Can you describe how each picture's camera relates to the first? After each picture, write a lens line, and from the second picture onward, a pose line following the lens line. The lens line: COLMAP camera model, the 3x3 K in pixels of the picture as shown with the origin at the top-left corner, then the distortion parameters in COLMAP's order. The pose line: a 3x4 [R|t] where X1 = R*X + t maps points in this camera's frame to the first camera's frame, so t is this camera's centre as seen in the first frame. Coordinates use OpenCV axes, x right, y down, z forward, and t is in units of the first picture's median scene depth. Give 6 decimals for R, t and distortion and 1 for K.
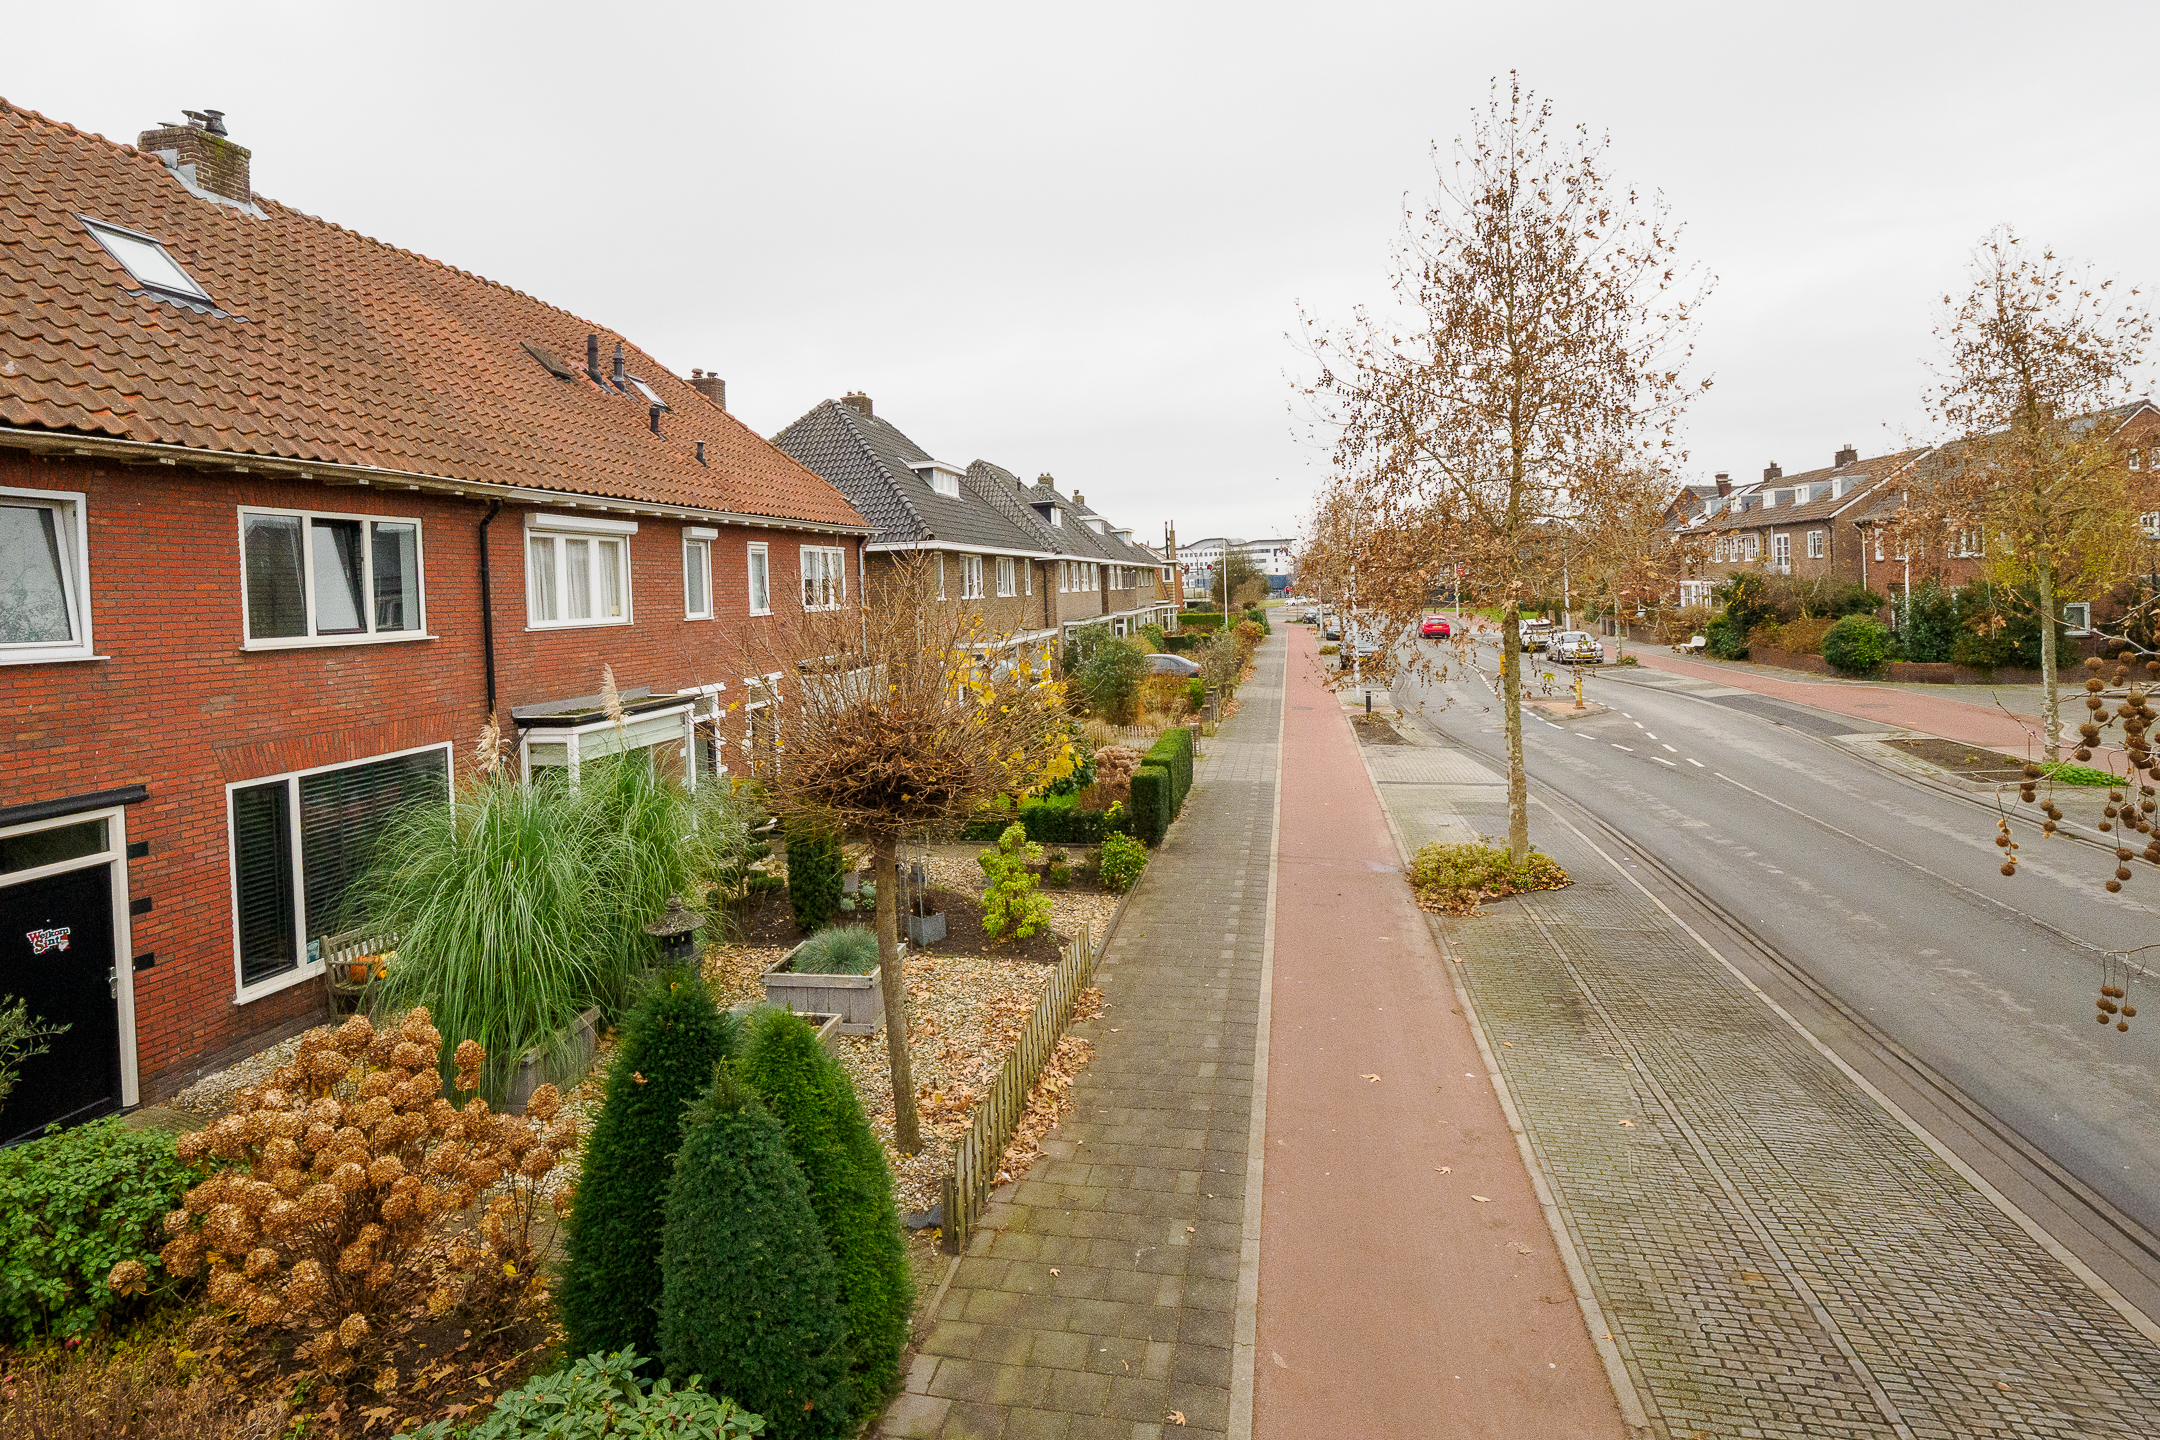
lens RADIAL K [[1152.8, 0, 1074.1], [0, 1152.8, 630.1], [0, 0, 1]] dist [-0.002804, 0.001517]
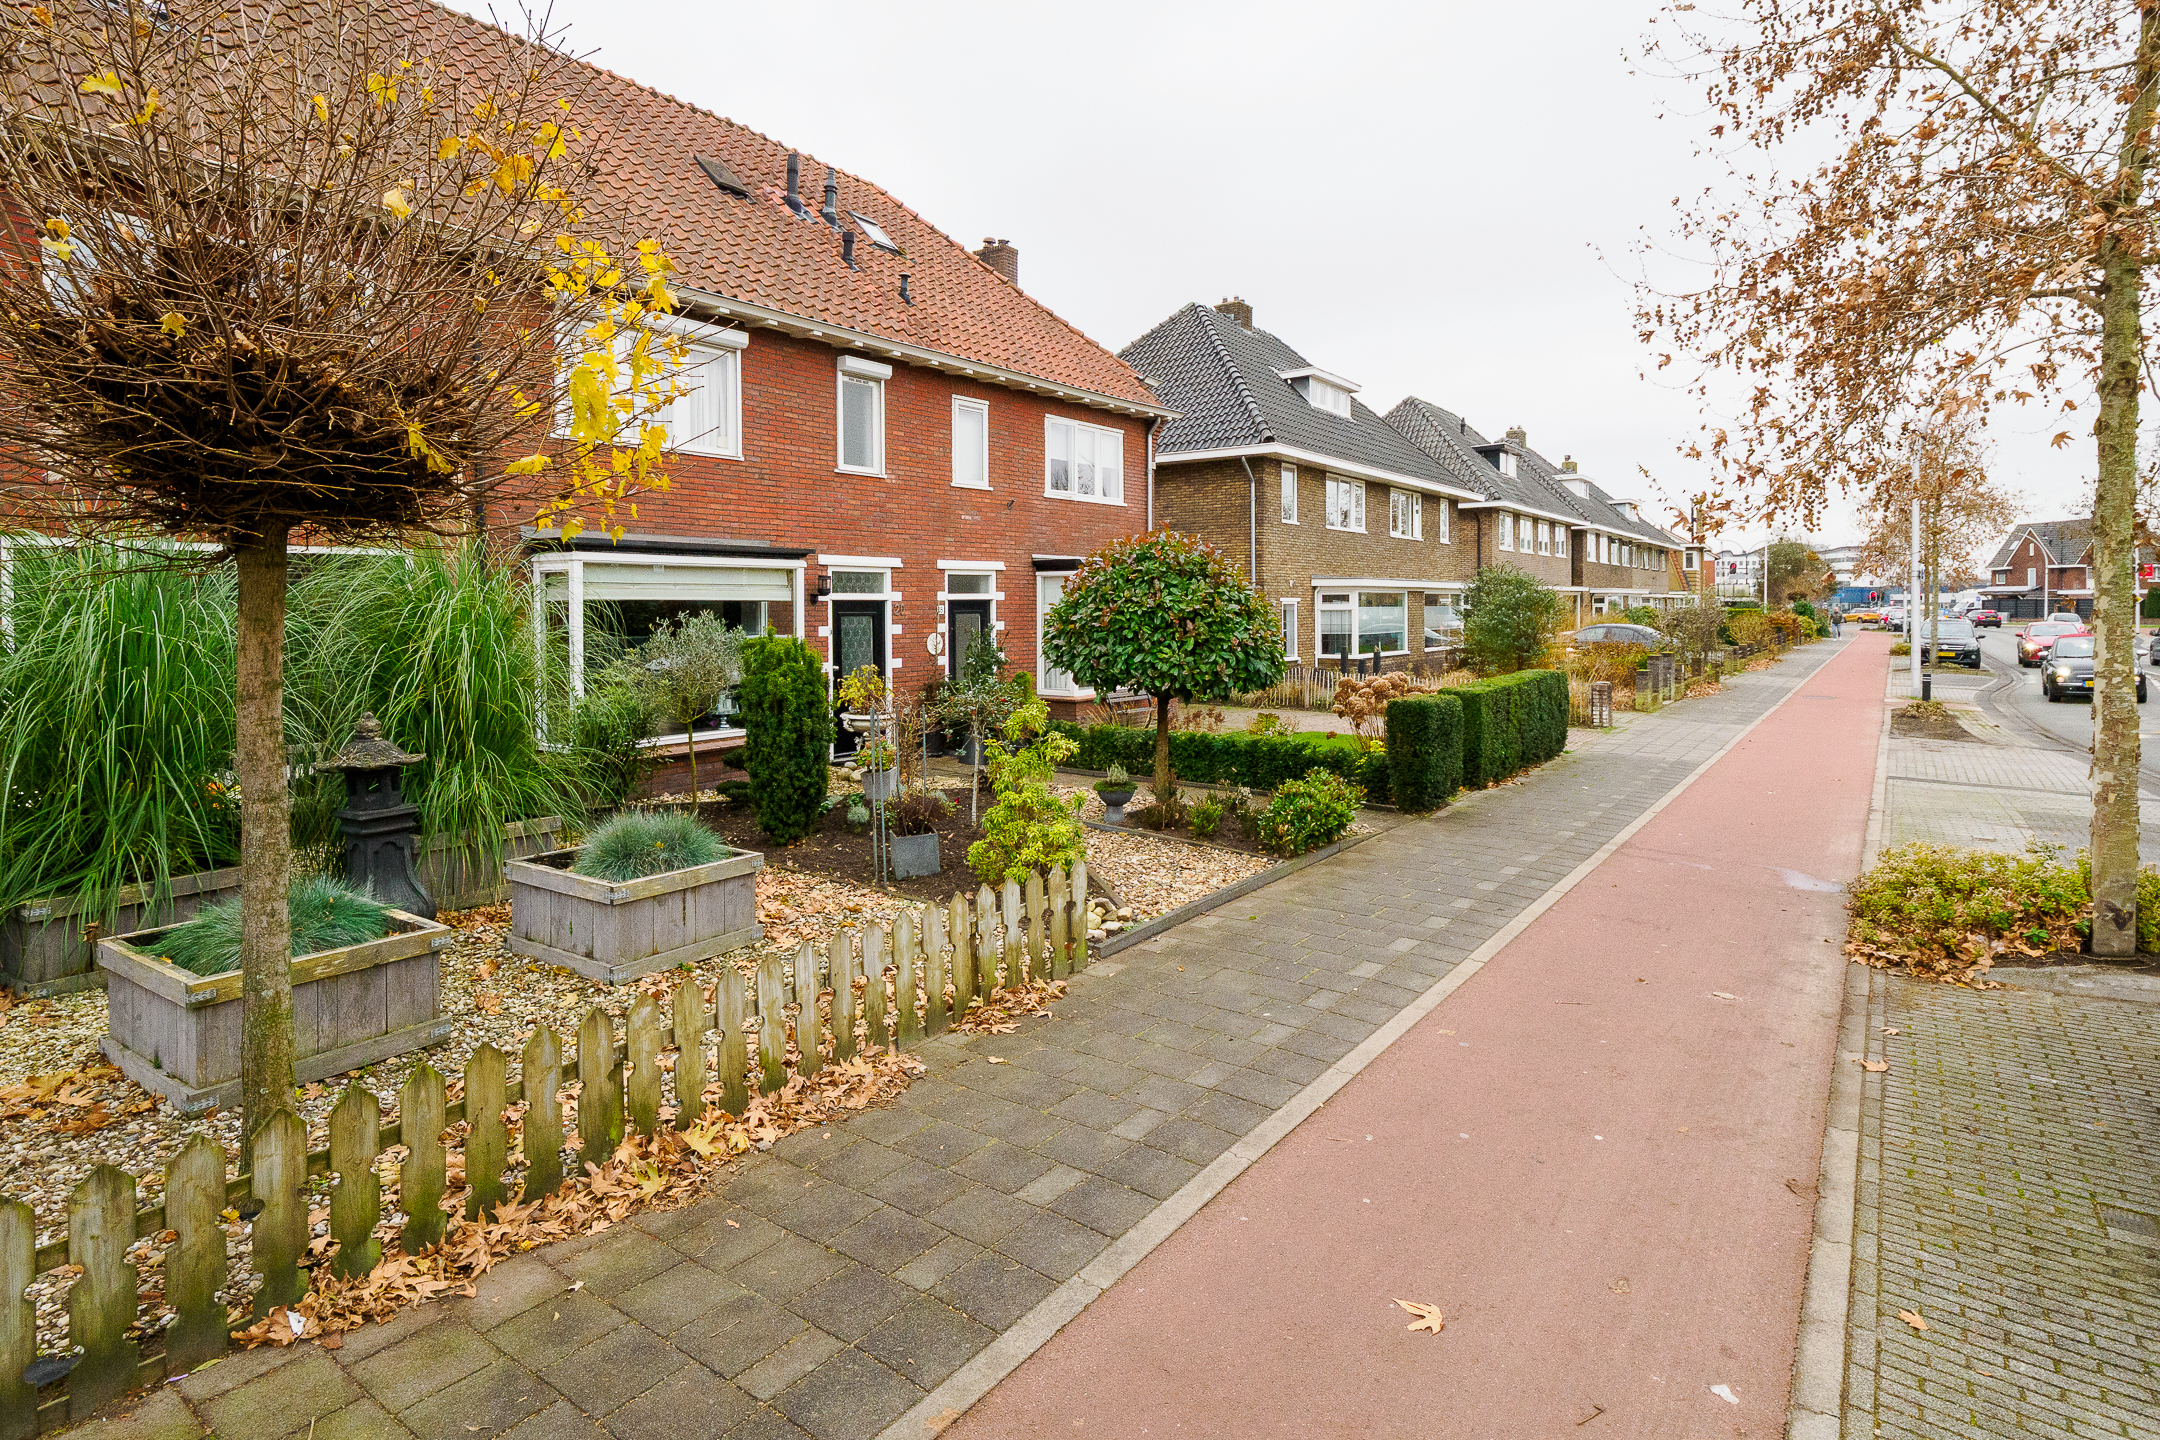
lens RADIAL K [[1152.8, 0, 1074.1], [0, 1152.8, 630.1], [0, 0, 1]] dist [-0.002804, 0.001517]
pose [[0.906839, 0.042557, -0.419324, 0.146108], [-0.043898, 0.999015, 0.006457, 0.081931], [0.419185, 0.012552, 0.907814, 0.295469]]
